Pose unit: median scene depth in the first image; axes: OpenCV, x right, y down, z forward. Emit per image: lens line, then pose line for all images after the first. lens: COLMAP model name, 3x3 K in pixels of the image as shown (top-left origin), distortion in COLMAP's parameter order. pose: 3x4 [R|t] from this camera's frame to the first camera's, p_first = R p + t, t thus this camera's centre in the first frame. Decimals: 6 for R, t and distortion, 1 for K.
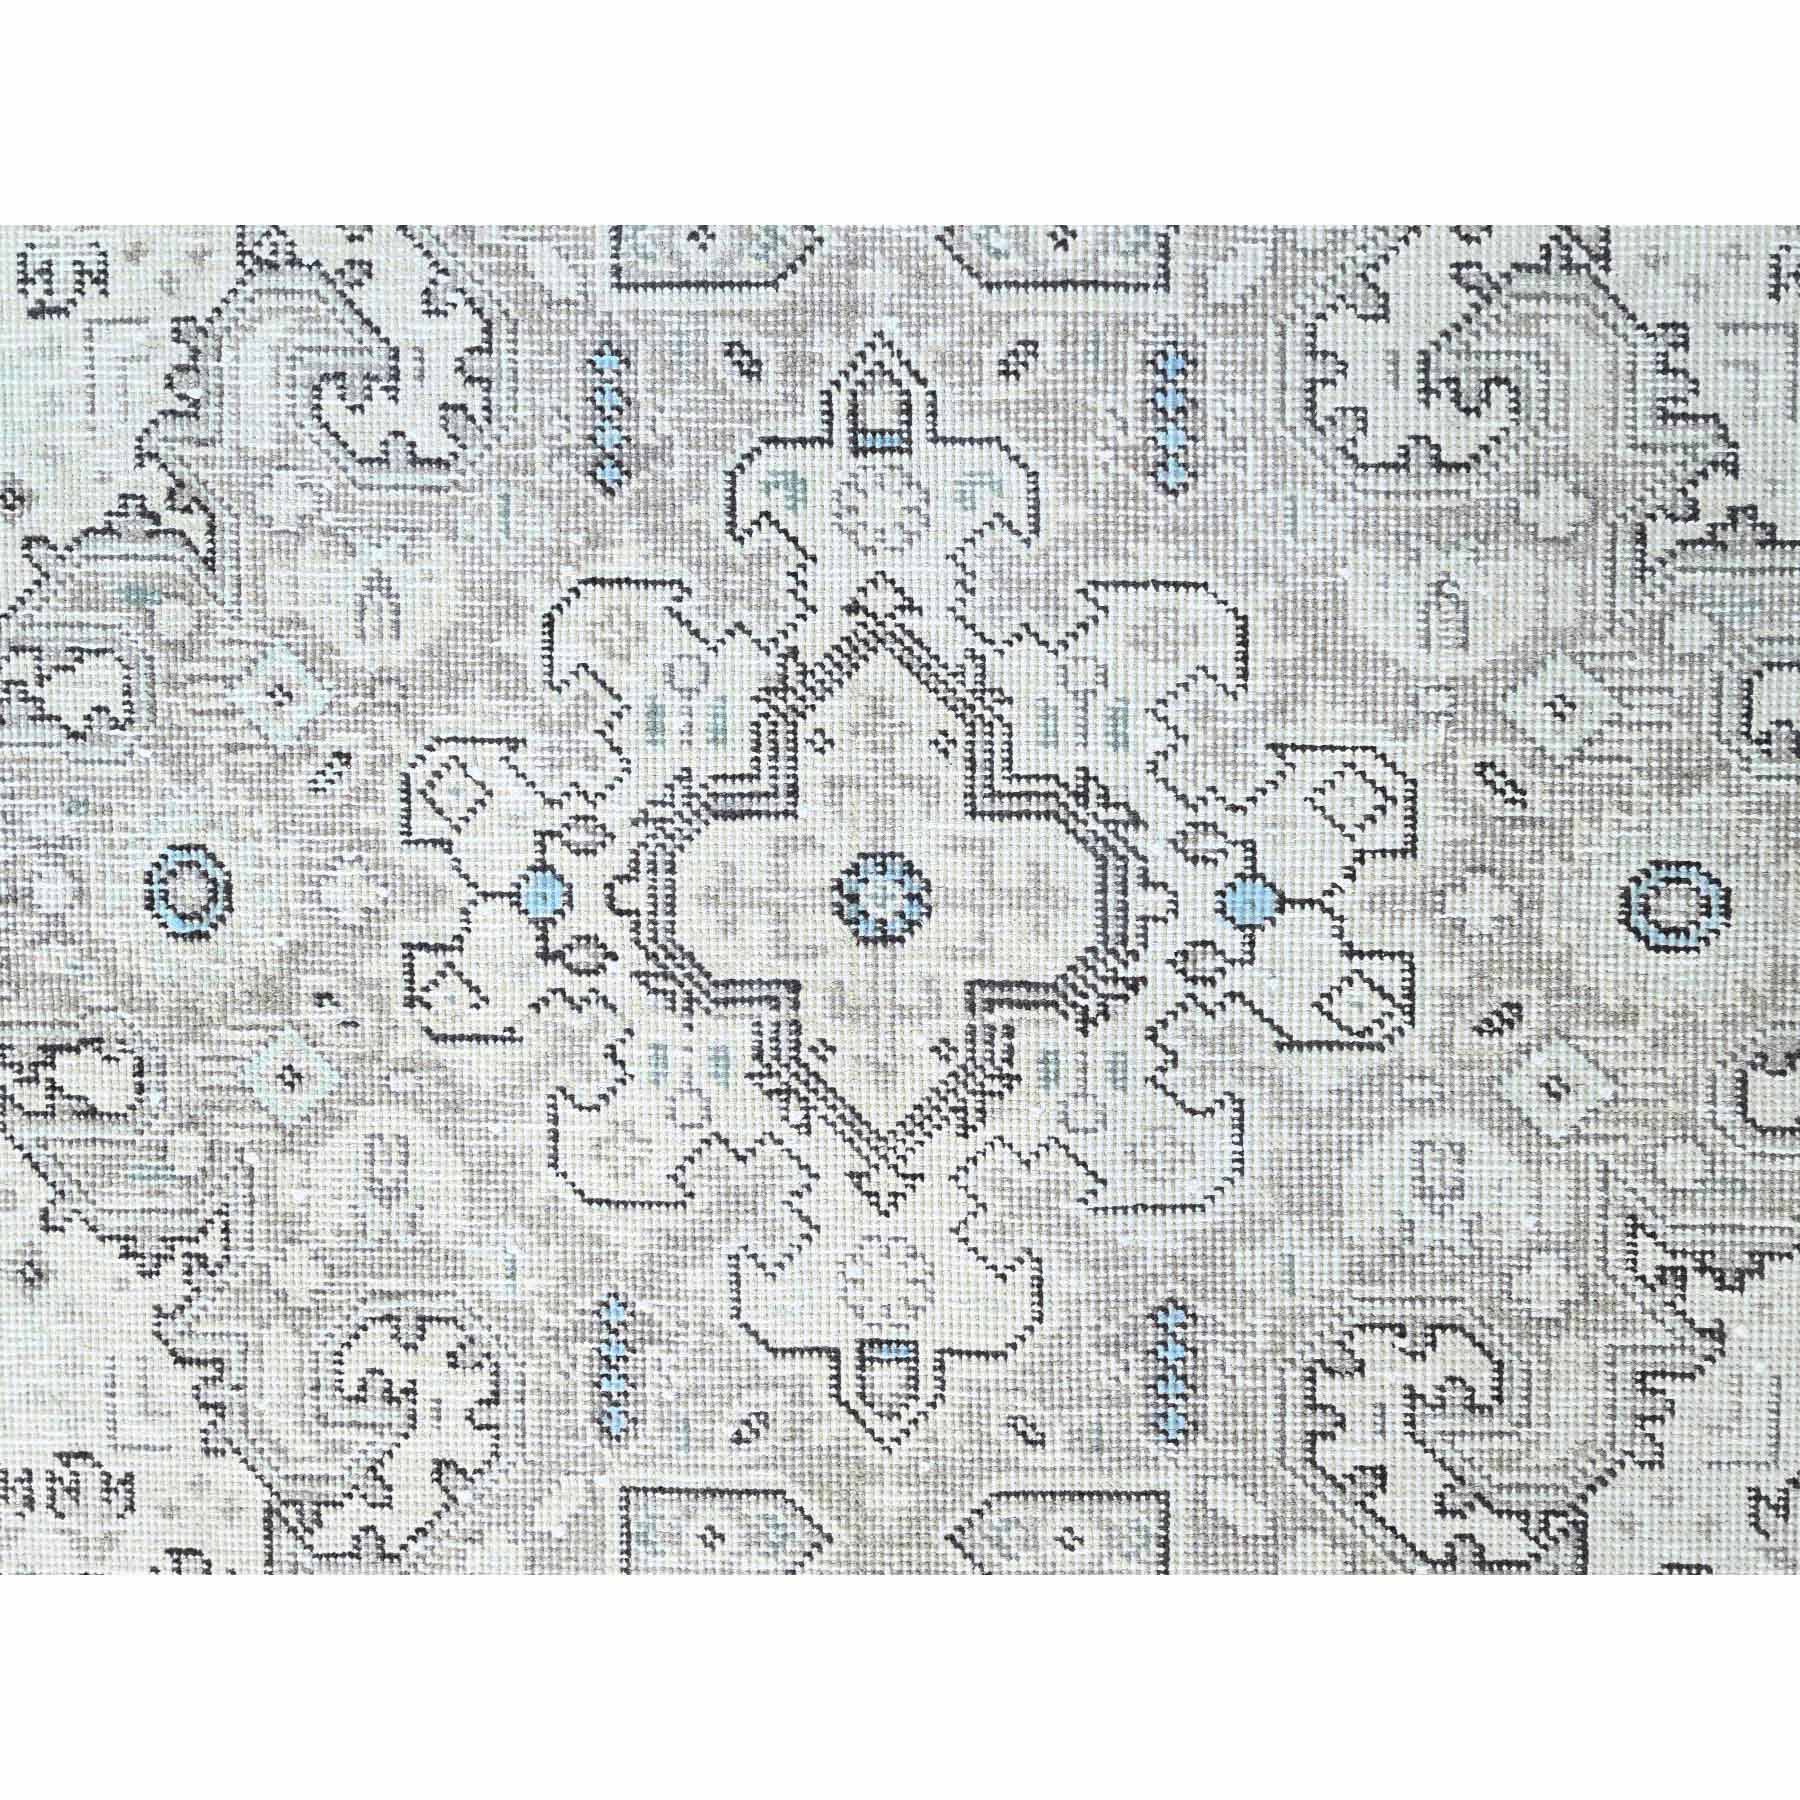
lens RADIAL K [[2332.0, 0, 894.8], [0, 2332.0, 908.7], [0, 0, 1]] dist [-0.008689, 0.000000]
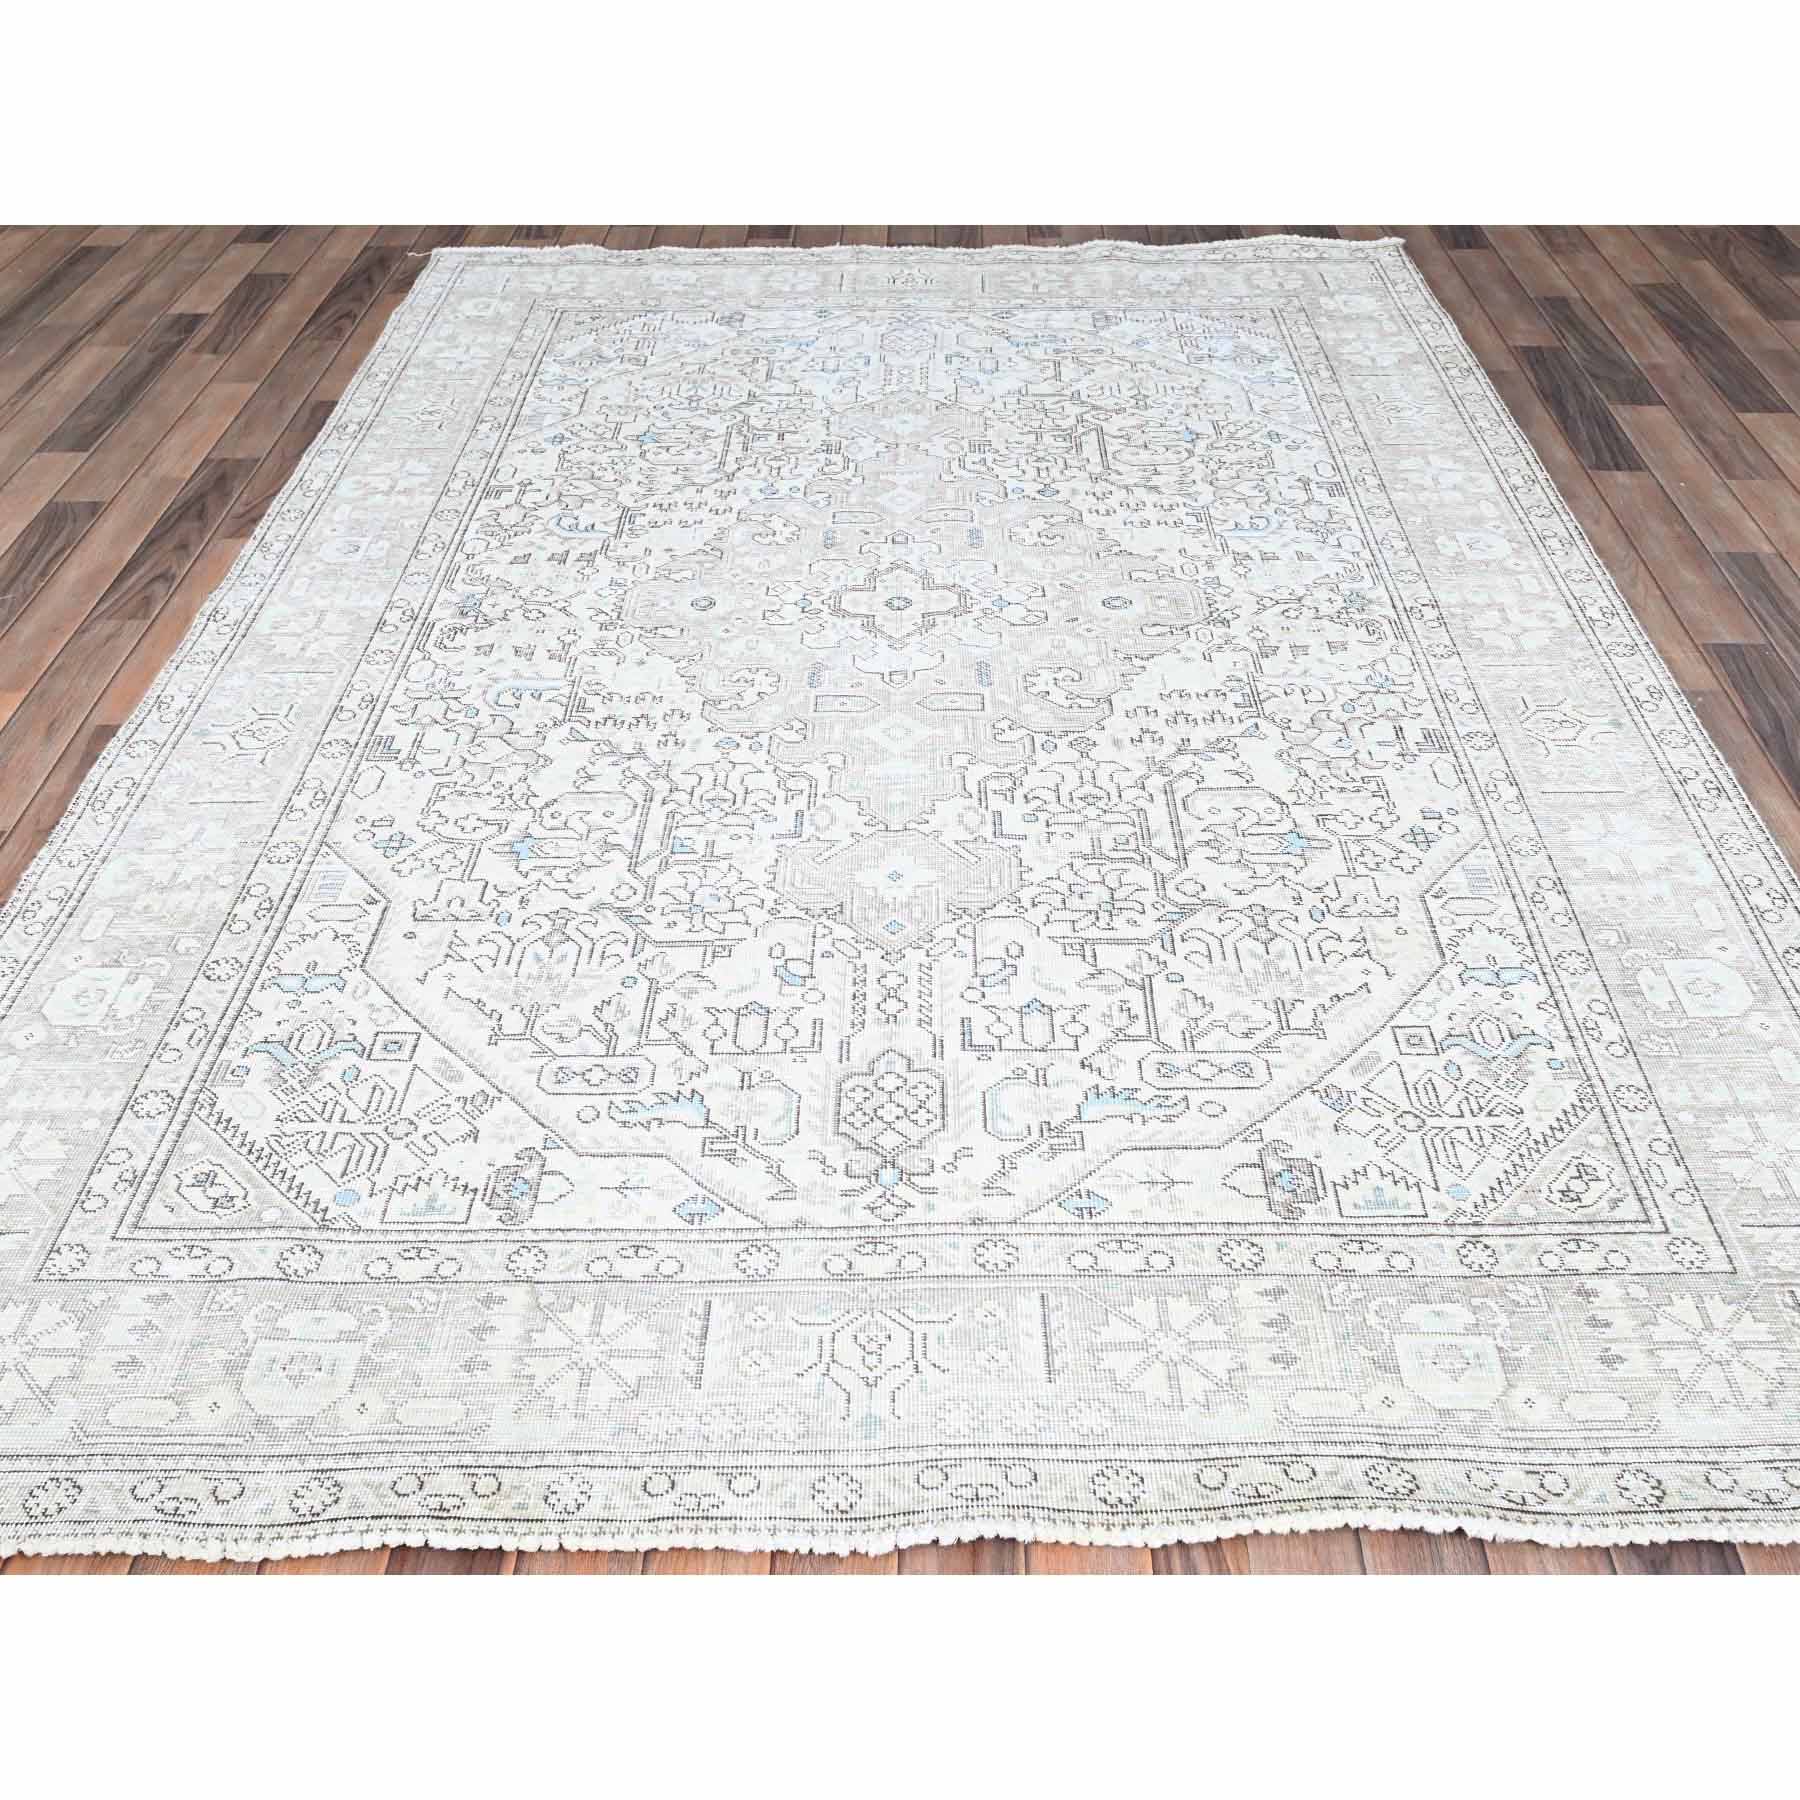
lens RADIAL K [[1707.9, 0, 908.5], [0, 1707.9, 900.9], [0, 0, 1]] dist [-0.002528, 0.000000]
pose [[0.999391, 0.031969, 0.013991, -0.012366], [-0.007228, 0.581881, -0.813242, 2.426930], [-0.034140, 0.812645, 0.581758, -0.160835]]
